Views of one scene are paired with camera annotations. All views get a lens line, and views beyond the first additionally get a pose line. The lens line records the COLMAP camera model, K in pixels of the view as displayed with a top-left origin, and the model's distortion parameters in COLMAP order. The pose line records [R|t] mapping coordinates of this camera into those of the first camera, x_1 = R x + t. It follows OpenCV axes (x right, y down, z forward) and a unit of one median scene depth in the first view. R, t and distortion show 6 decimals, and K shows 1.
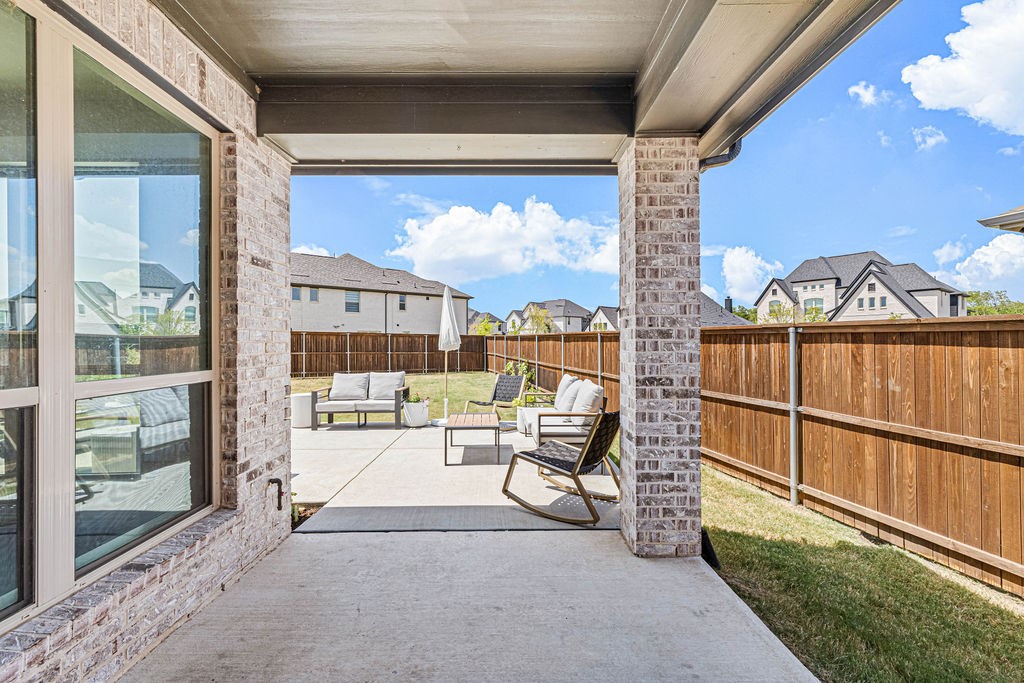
lens RADIAL K [[449.5, 0, 514.6], [0, 449.5, 339.1], [0, 0, 1]] dist [-0.001459, 0.000915]
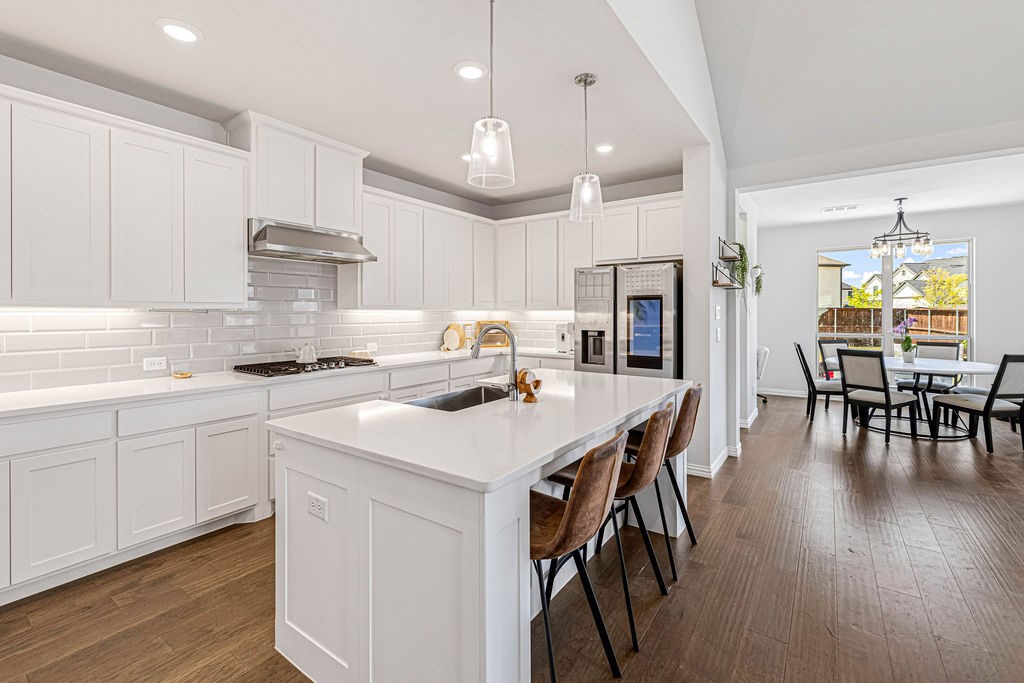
lens RADIAL K [[449.5, 0, 513.5], [0, 449.5, 314.7], [0, 0, 1]] dist [-0.001459, 0.000915]
pose [[0.797188, 0.005274, -0.603707, -0.216661], [0.002066, 0.999932, 0.011463, -0.011212], [0.603727, -0.010385, 0.797124, -0.329296]]
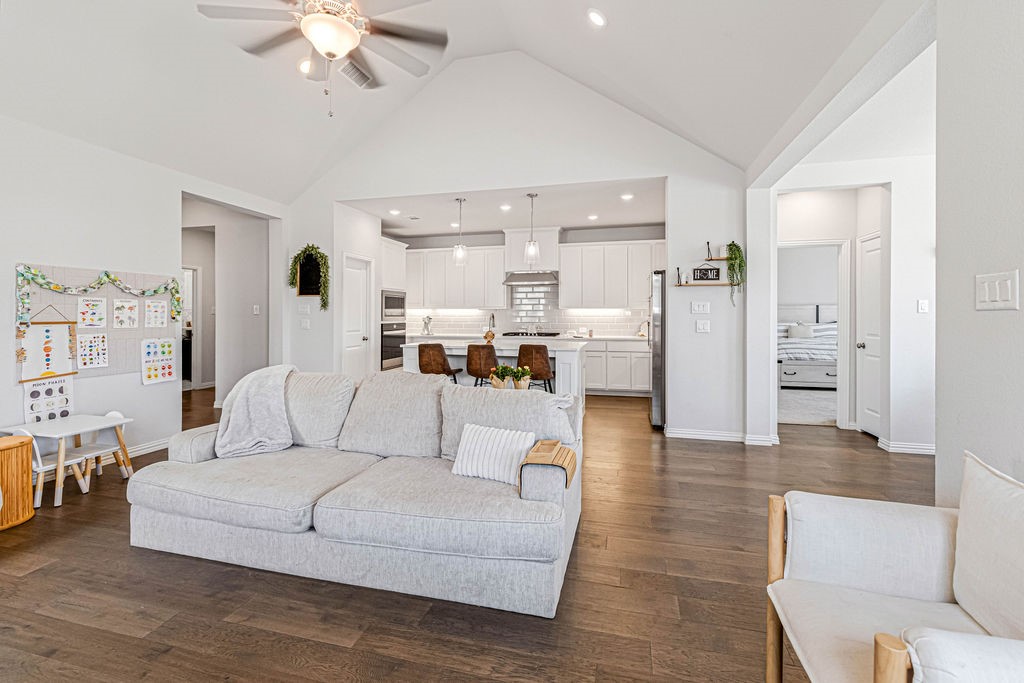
lens RADIAL K [[449.5, 0, 508.8], [0, 449.5, 317.4], [0, 0, 1]] dist [-0.001459, 0.000915]
pose [[-0.279367, 0.008874, -0.960143, 0.015387], [0.007610, 0.999946, 0.007028, -0.006426], [0.960154, -0.005343, -0.279419, -0.122036]]
